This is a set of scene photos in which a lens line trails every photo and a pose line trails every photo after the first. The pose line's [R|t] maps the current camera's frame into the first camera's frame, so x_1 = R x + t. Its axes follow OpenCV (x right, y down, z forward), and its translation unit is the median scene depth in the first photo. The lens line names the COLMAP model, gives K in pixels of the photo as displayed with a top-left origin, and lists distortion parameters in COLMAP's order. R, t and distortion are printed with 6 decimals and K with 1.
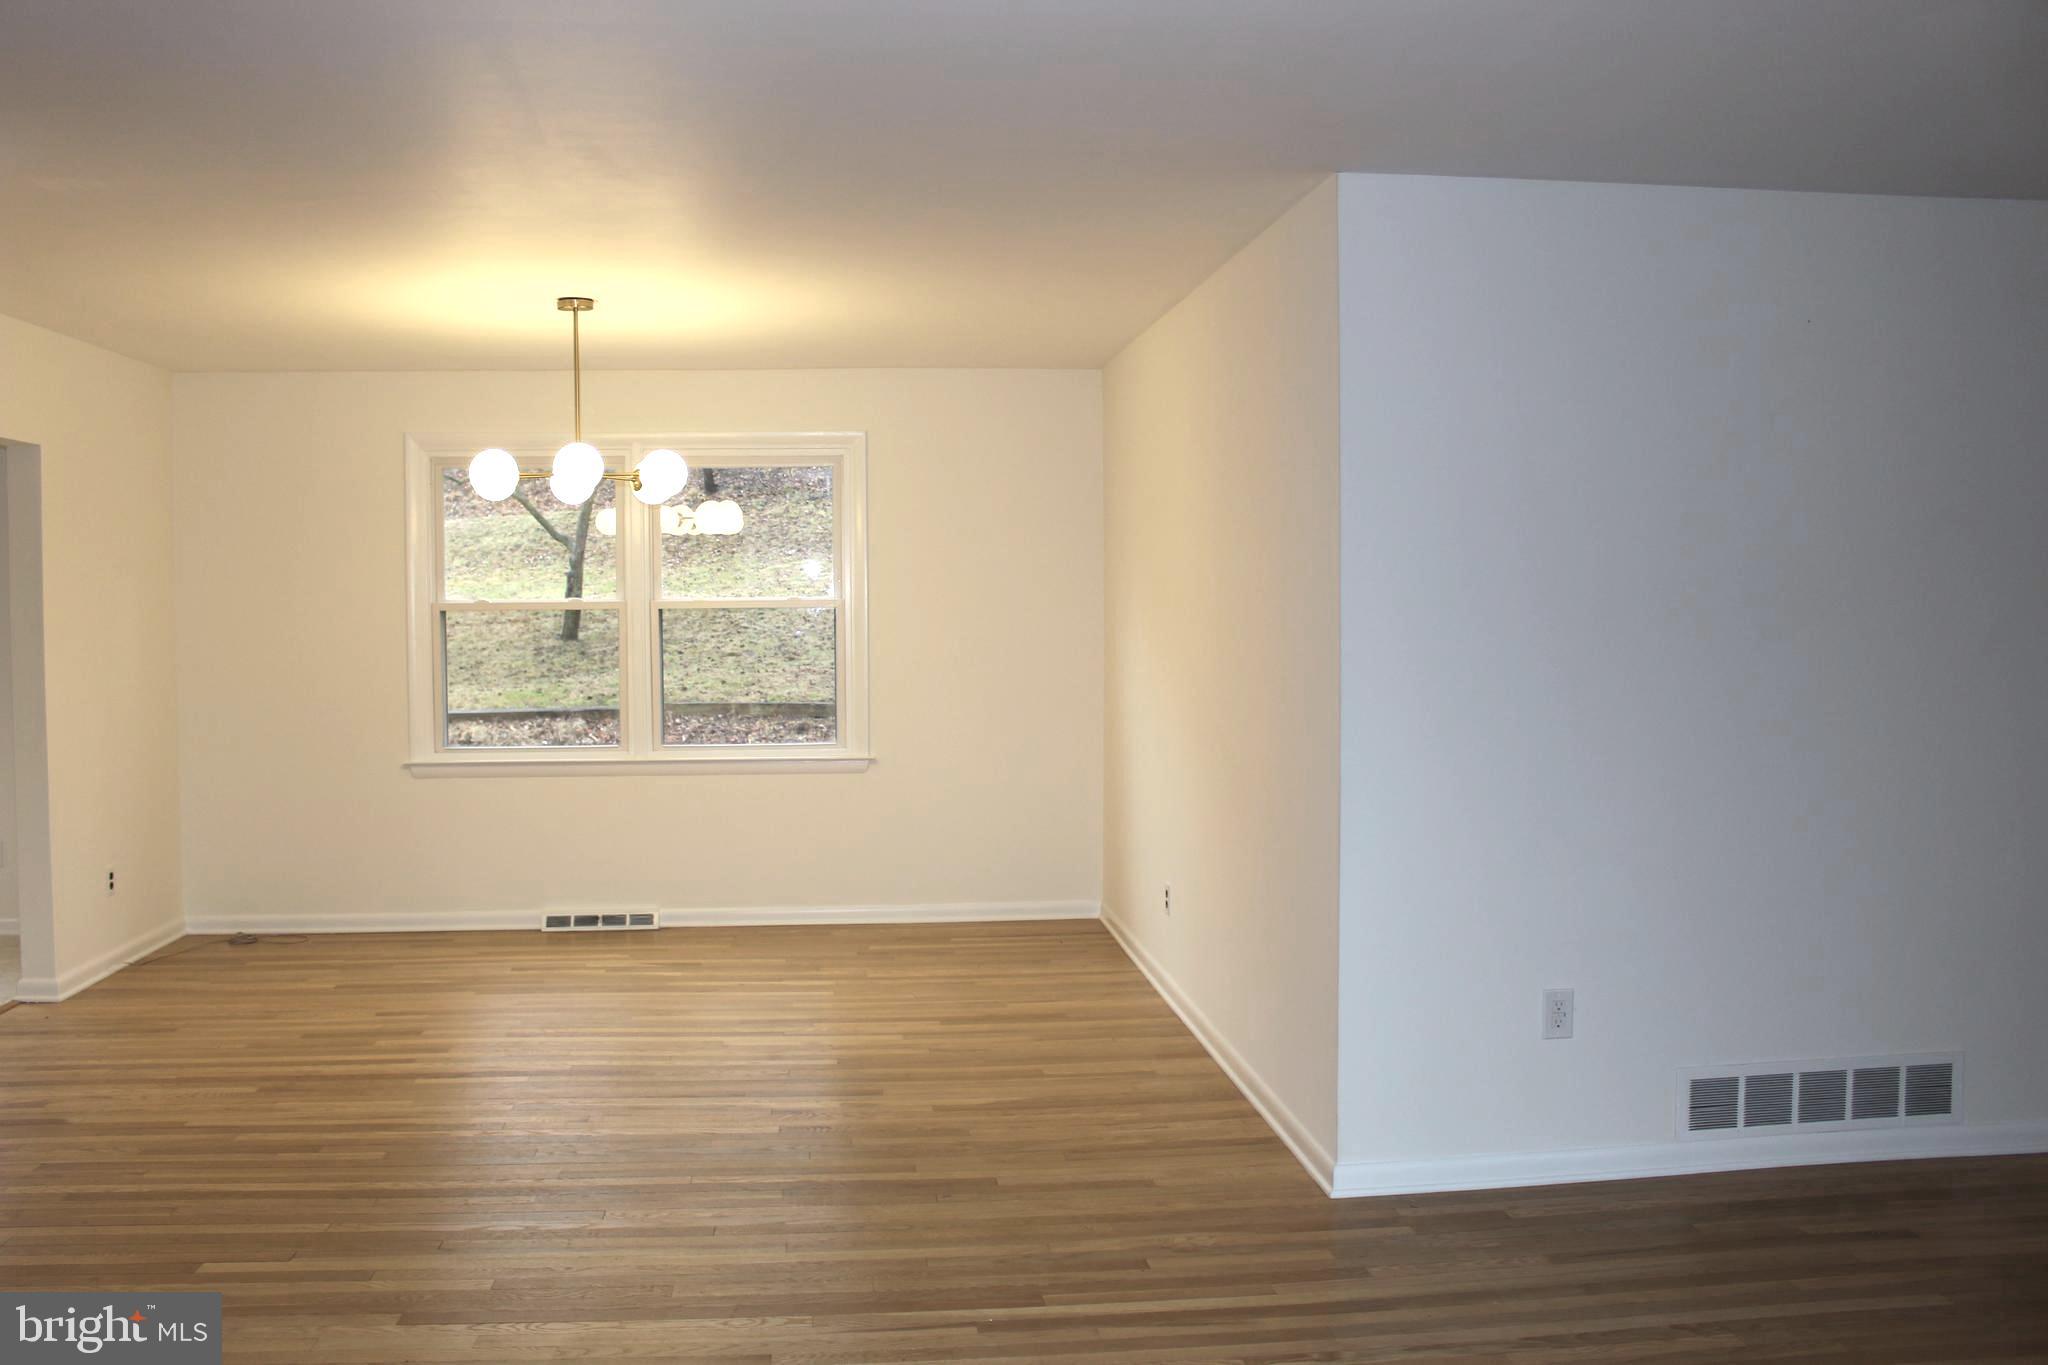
lens RADIAL K [[1699.7, 0, 1000.0], [0, 1699.7, 703.3], [0, 0, 1]] dist [-0.165645, 0.143812]
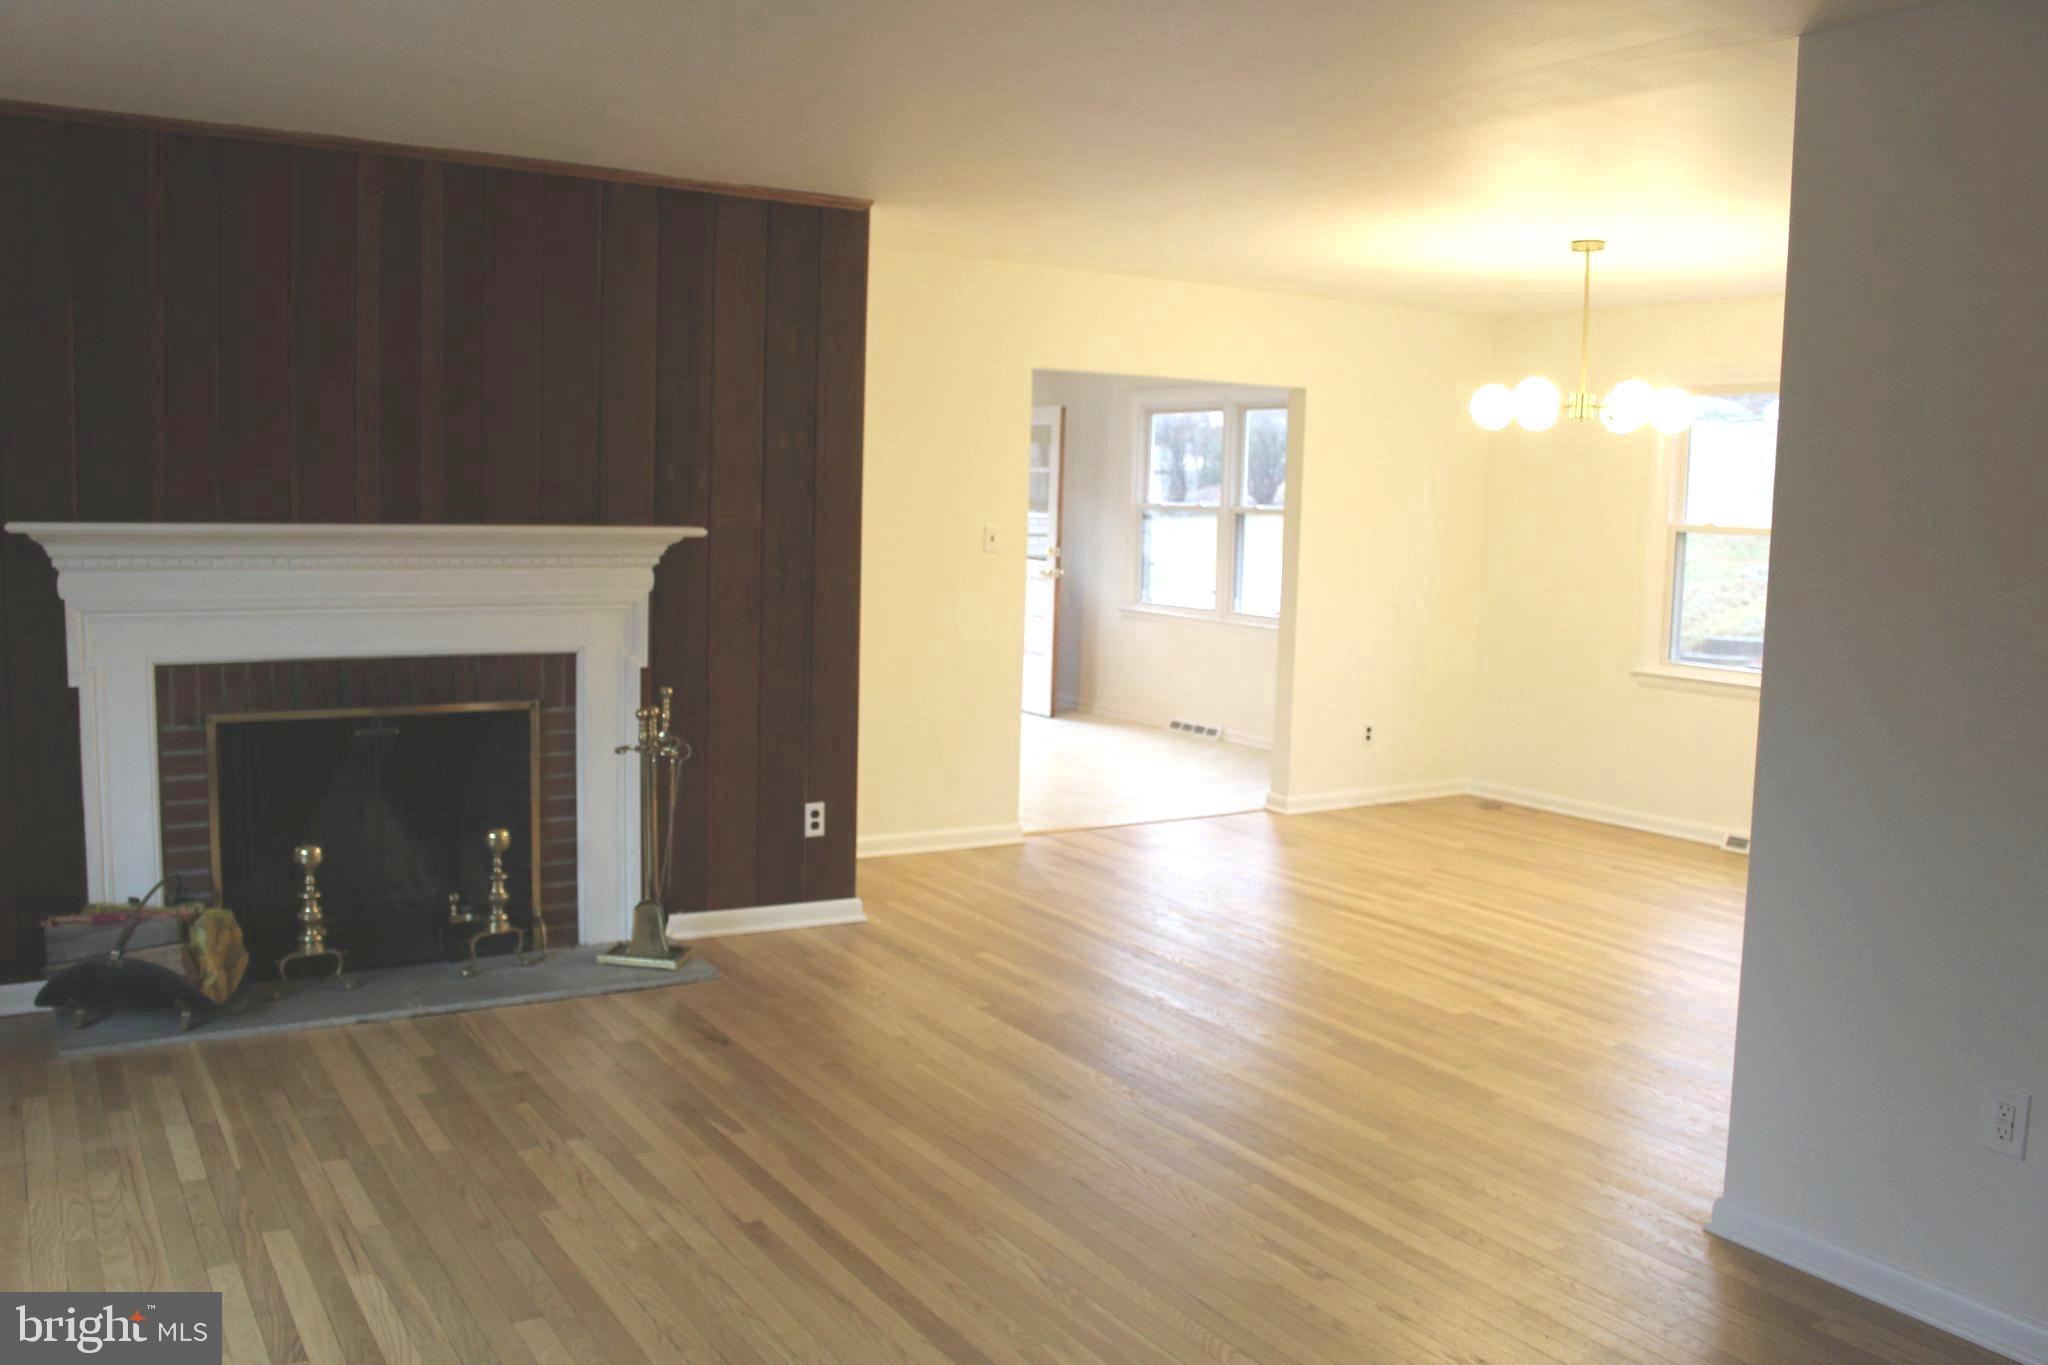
lens RADIAL K [[1699.7, 0, 1000.0], [0, 1699.7, 703.3], [0, 0, 1]] dist [-0.165645, 0.143812]
pose [[0.431340, 0.122585, -0.893823, 0.609514], [-0.076905, 0.992116, 0.098953, -0.026250], [0.898906, 0.026057, 0.437366, 0.224404]]
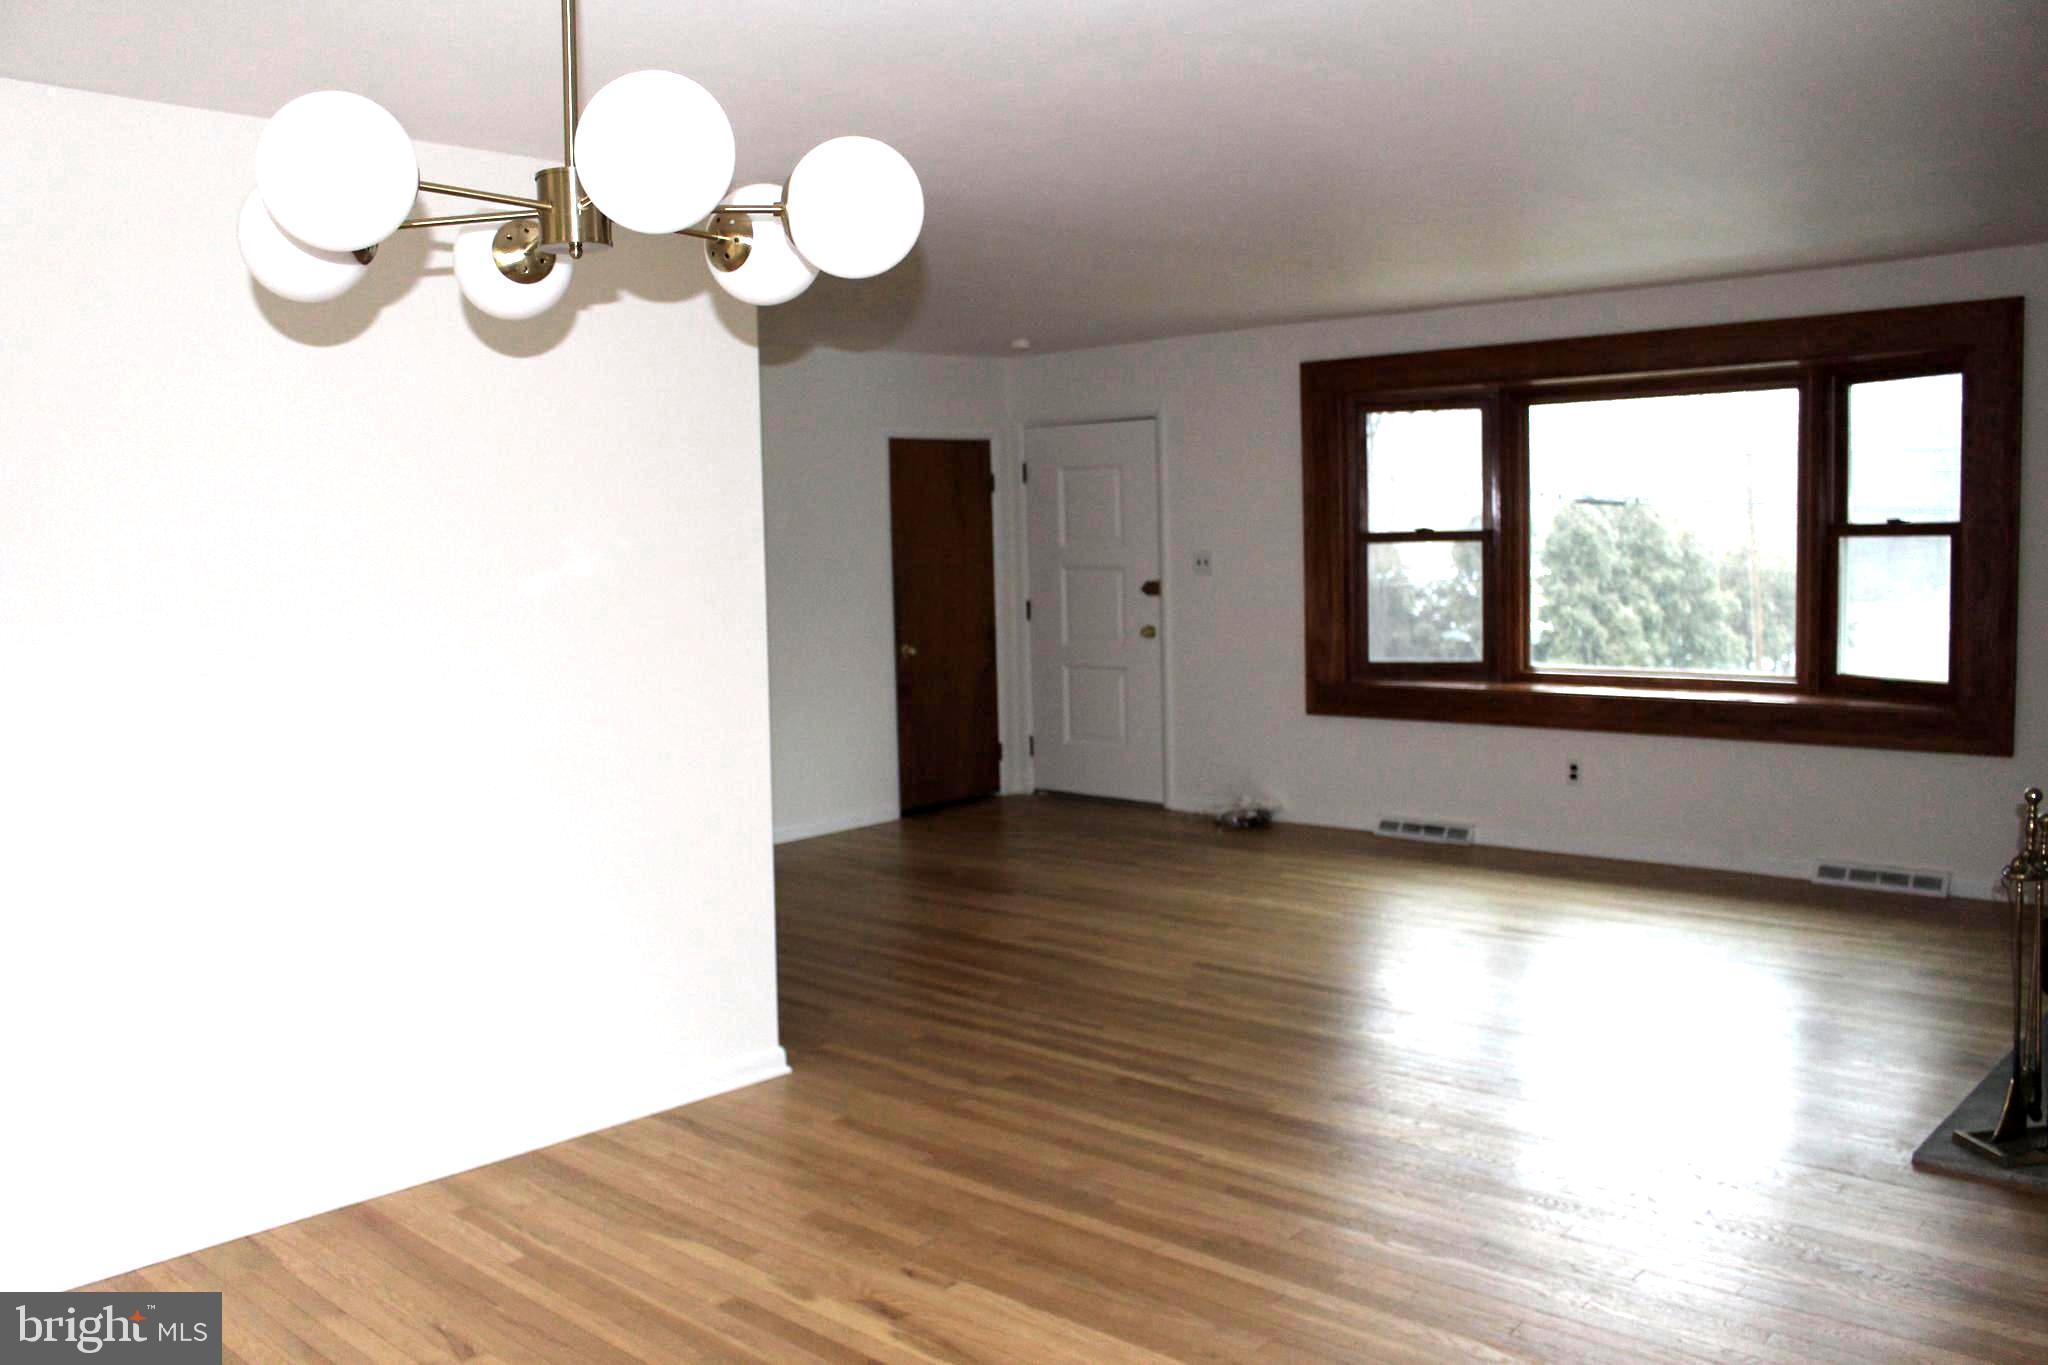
lens RADIAL K [[1699.7, 0, 1000.0], [0, 1699.7, 703.3], [0, 0, 1]] dist [-0.165645, 0.143812]
pose [[-0.651023, -0.058530, 0.756798, -0.614729], [0.071783, 0.987807, 0.138147, -0.089365], [-0.755656, 0.144262, -0.638884, 1.268295]]
